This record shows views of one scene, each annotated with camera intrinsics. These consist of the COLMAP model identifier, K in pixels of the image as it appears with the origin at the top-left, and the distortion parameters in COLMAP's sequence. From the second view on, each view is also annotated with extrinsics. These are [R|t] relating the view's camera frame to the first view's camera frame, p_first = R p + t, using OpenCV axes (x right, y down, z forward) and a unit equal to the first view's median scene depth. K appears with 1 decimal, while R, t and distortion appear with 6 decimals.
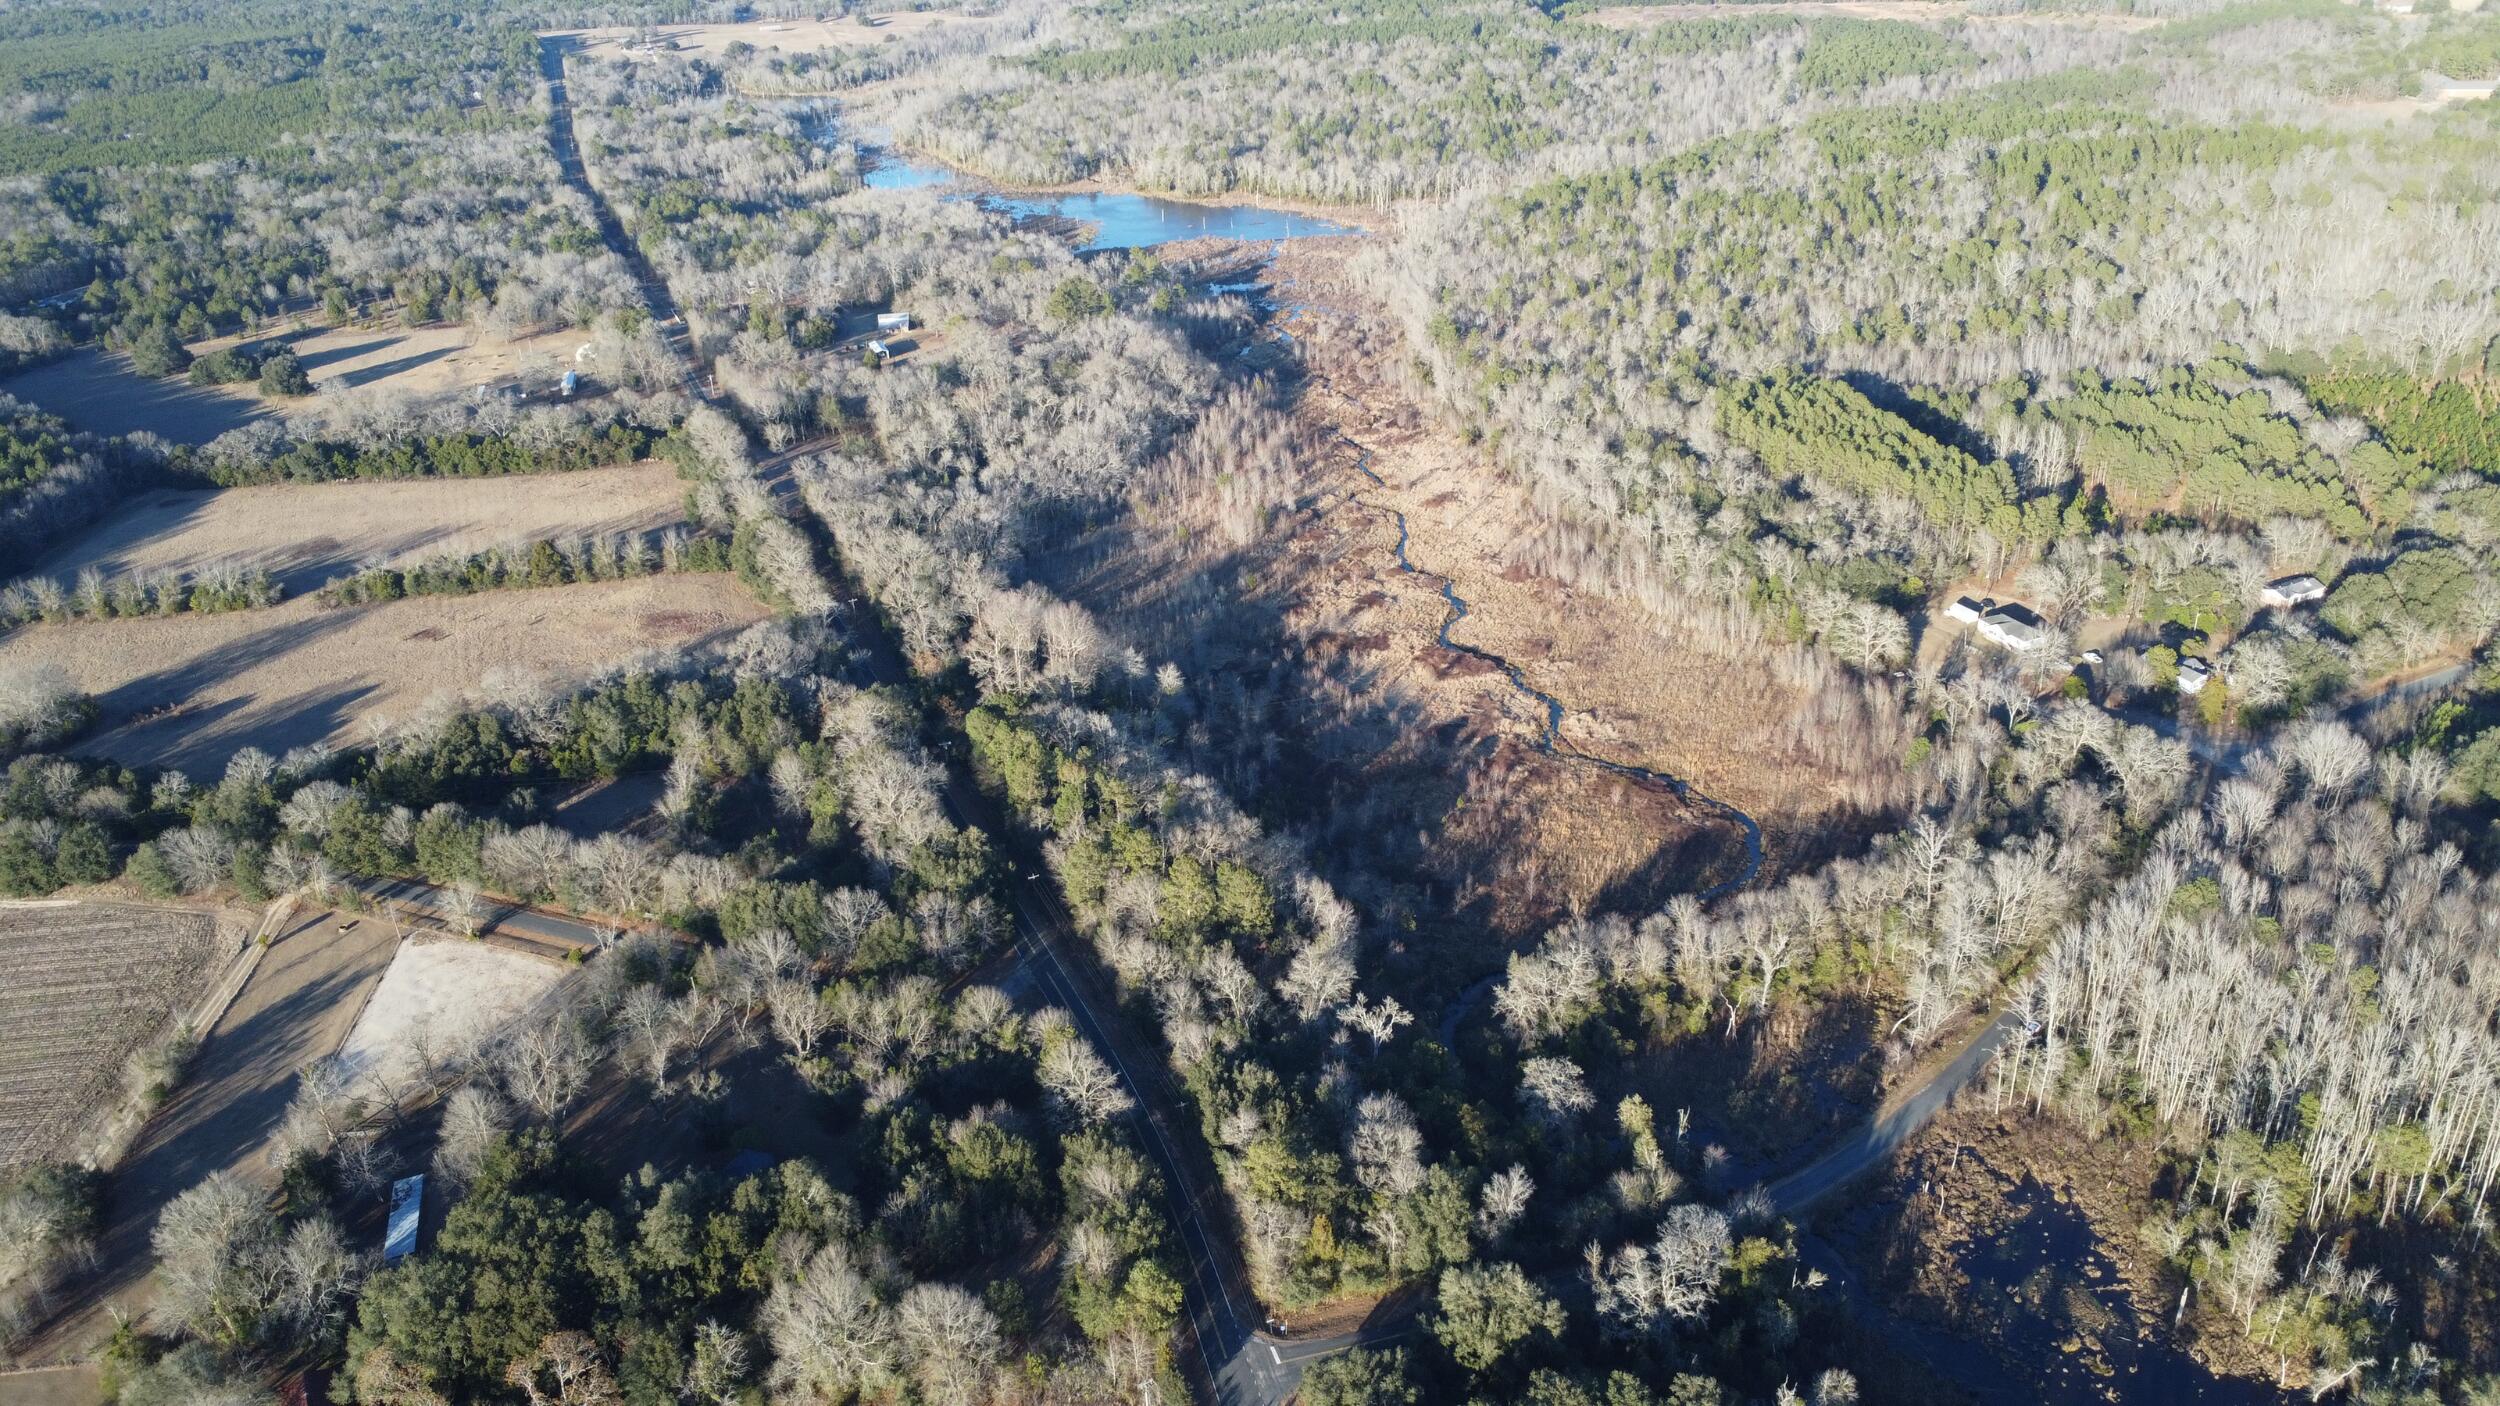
lens RADIAL K [[1823.8, 0, 1248.3], [0, 1823.8, 704.5], [0, 0, 1]] dist [-0.032049, -0.003551]
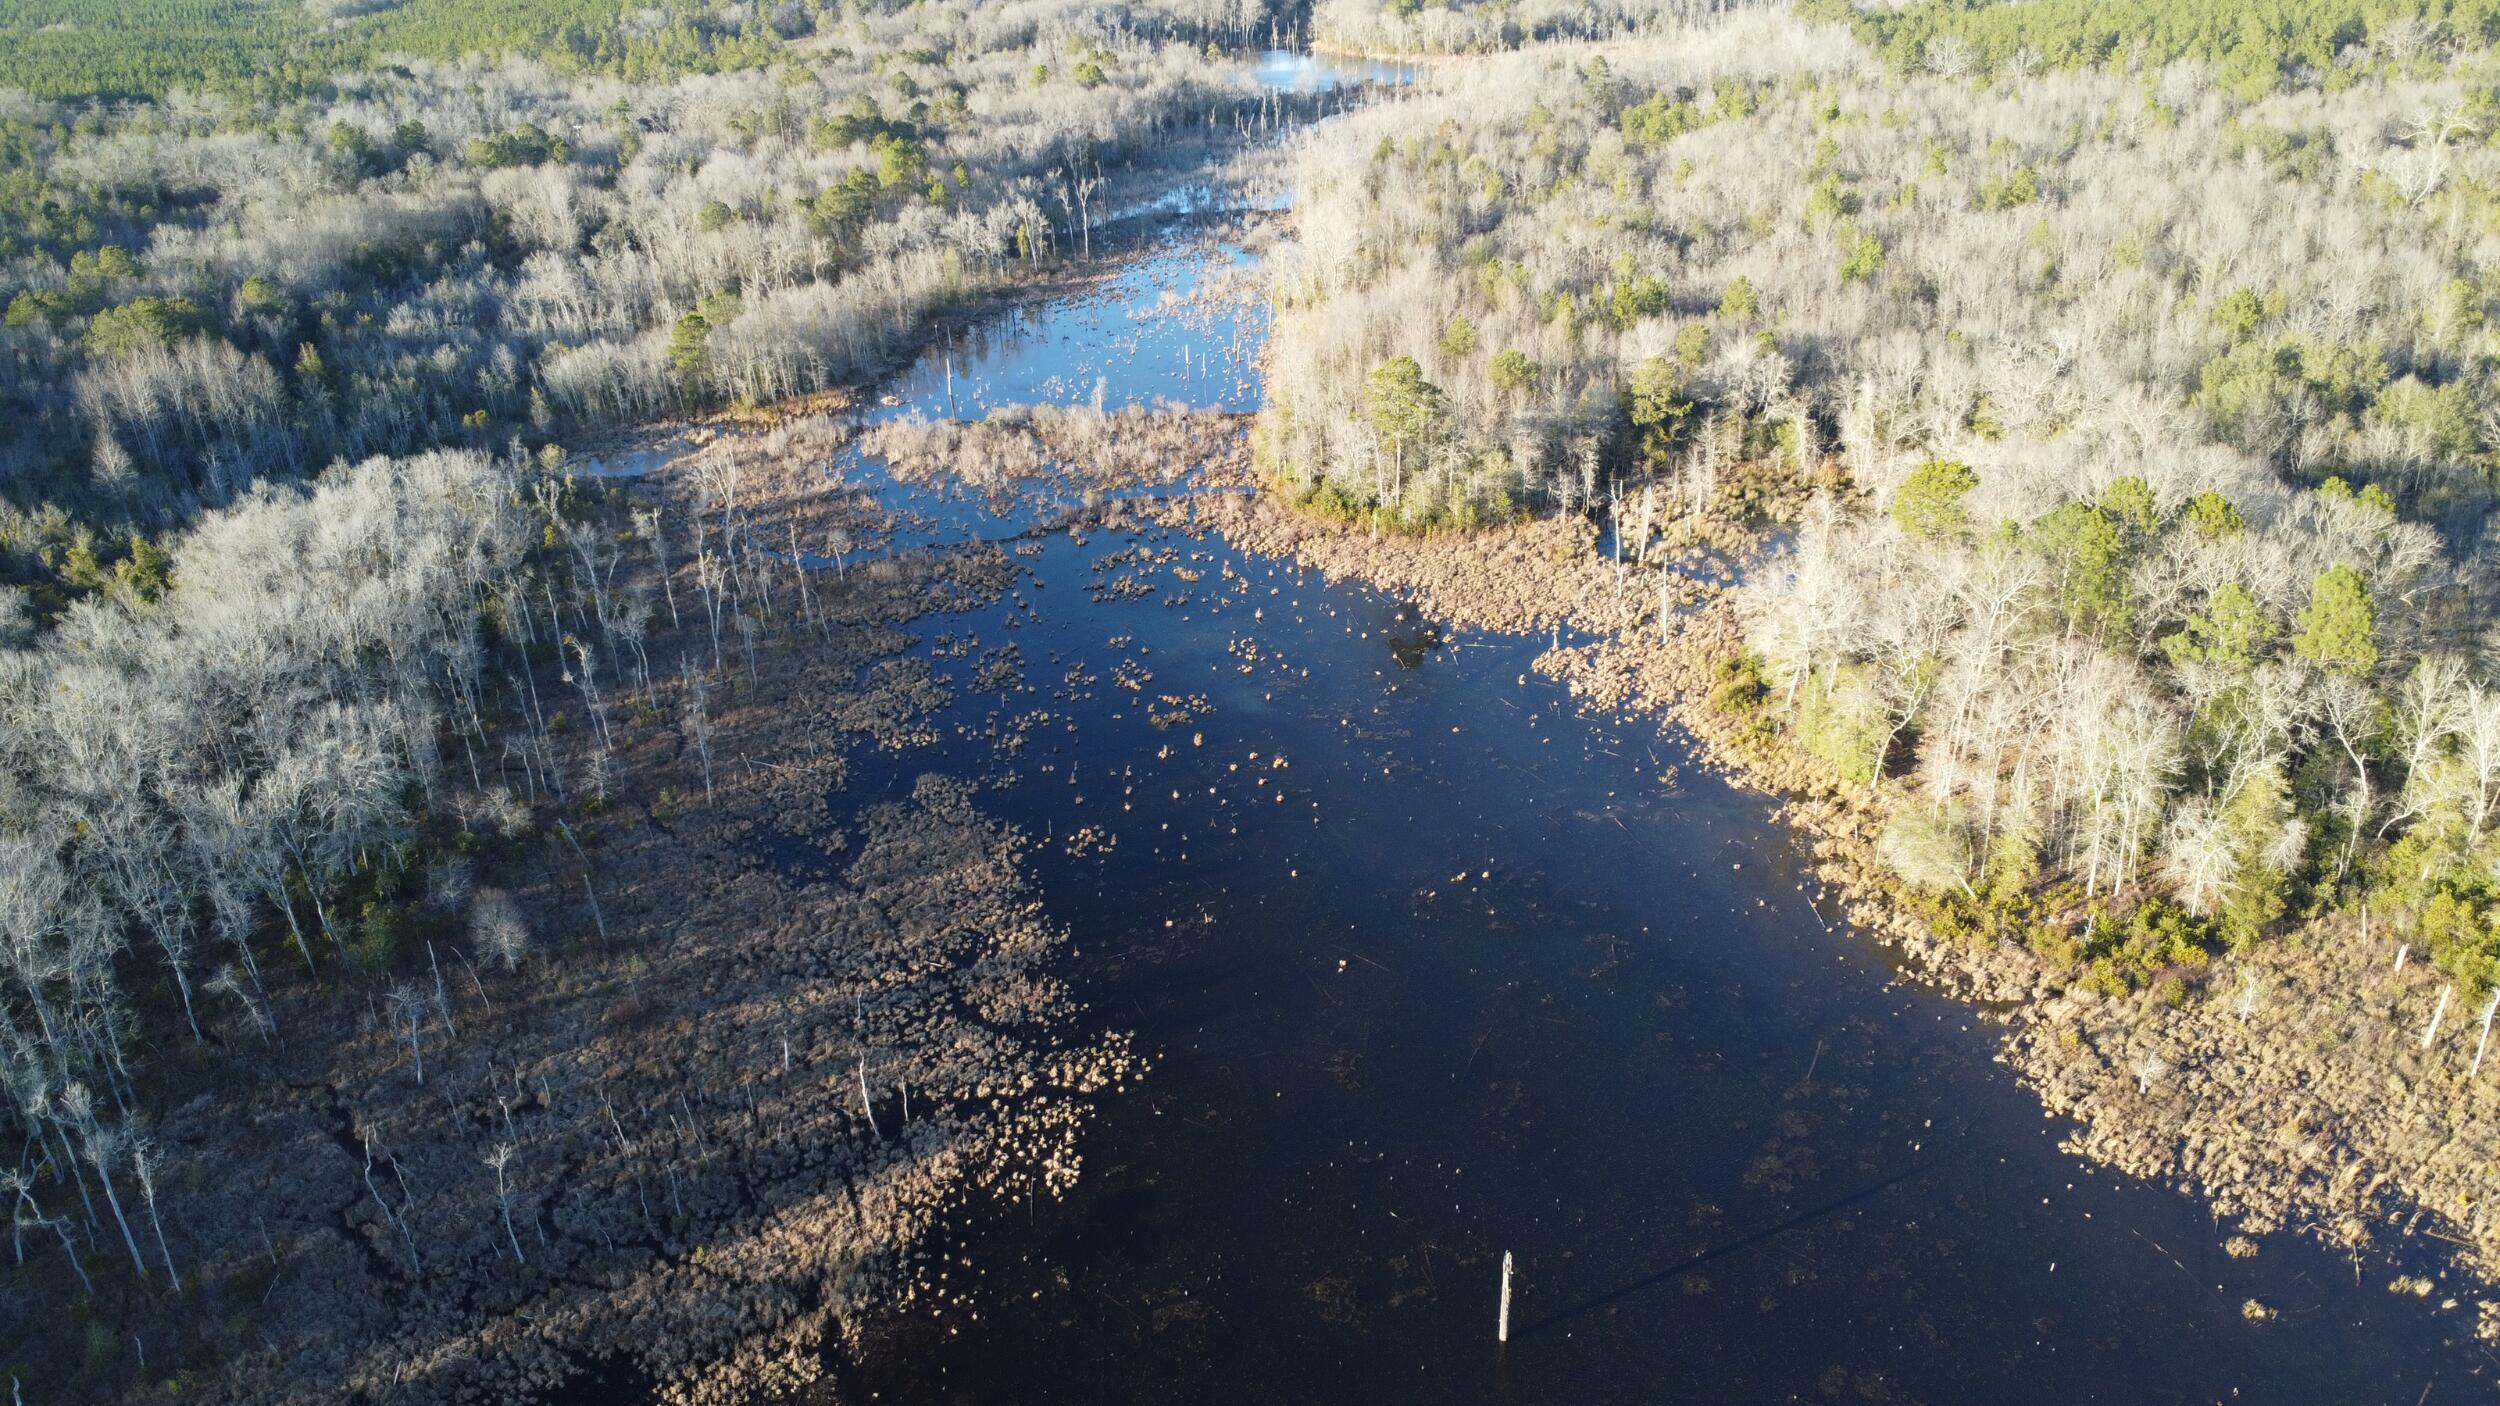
lens RADIAL K [[1823.8, 0, 1248.3], [0, 1823.8, 704.5], [0, 0, 1]] dist [-0.032049, -0.003551]
pose [[0.837459, 0.244566, -0.488723, -0.018612], [-0.243253, 0.967619, 0.067385, -0.368750], [0.489378, 0.062451, 0.869833, 1.081322]]
